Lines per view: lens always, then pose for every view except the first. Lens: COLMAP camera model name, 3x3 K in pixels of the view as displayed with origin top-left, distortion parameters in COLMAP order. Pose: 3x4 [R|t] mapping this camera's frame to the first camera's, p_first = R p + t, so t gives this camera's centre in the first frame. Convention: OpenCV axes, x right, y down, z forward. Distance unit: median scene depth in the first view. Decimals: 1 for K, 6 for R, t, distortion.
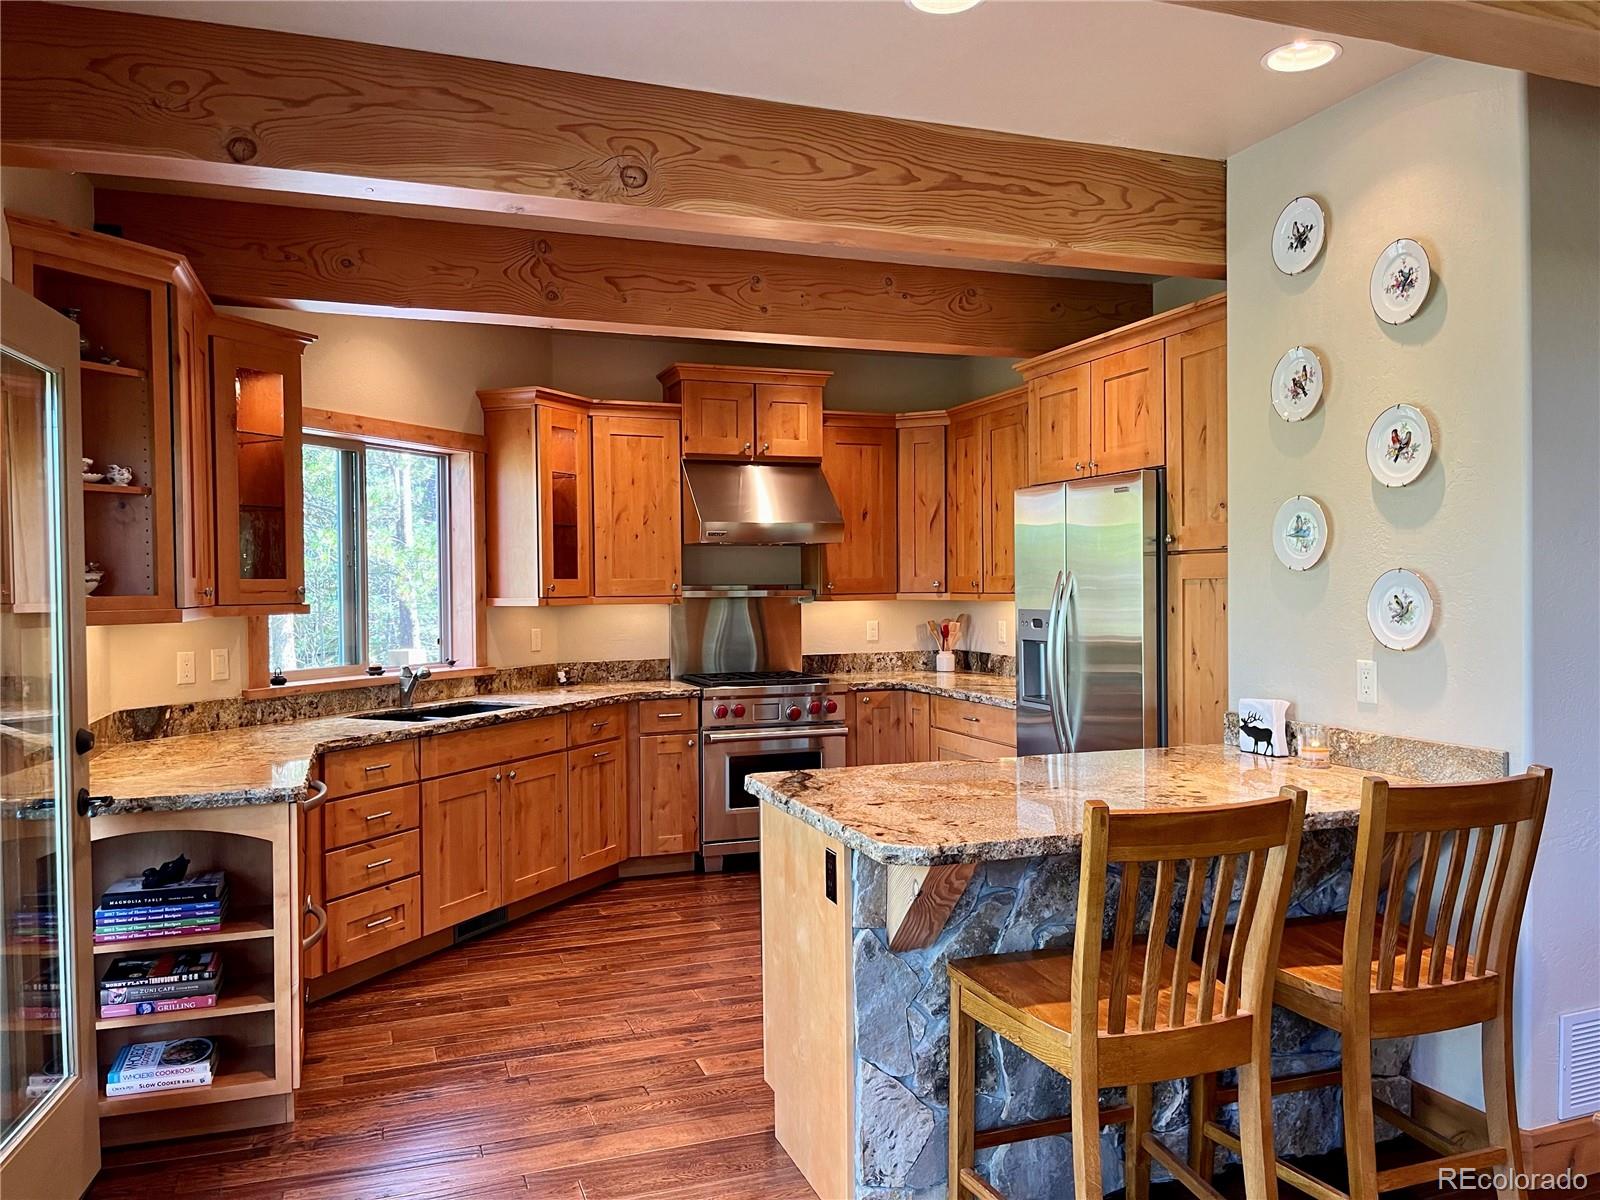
lens RADIAL K [[1213.9, 0, 802.3], [0, 1213.9, 601.0], [0, 0, 1]] dist [0.036096, 0.001368]
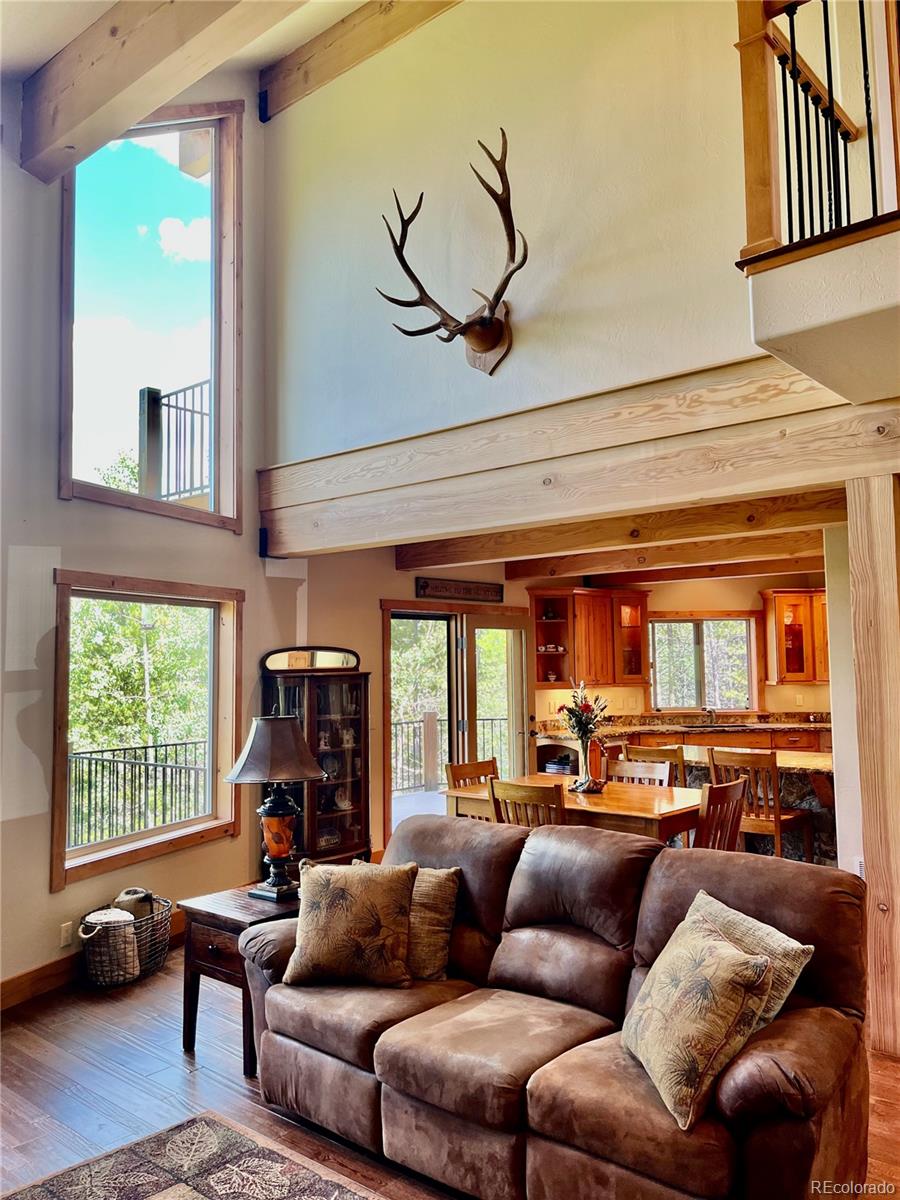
lens RADIAL K [[910.4, 0, 449.9], [0, 910.4, 596.8], [0, 0, 1]] dist [0.036096, 0.001368]
pose [[0.493777, -0.061608, -0.867403, 0.968259], [-0.002675, 0.997375, -0.072362, -0.034632], [0.869584, 0.038051, 0.492316, -0.375372]]
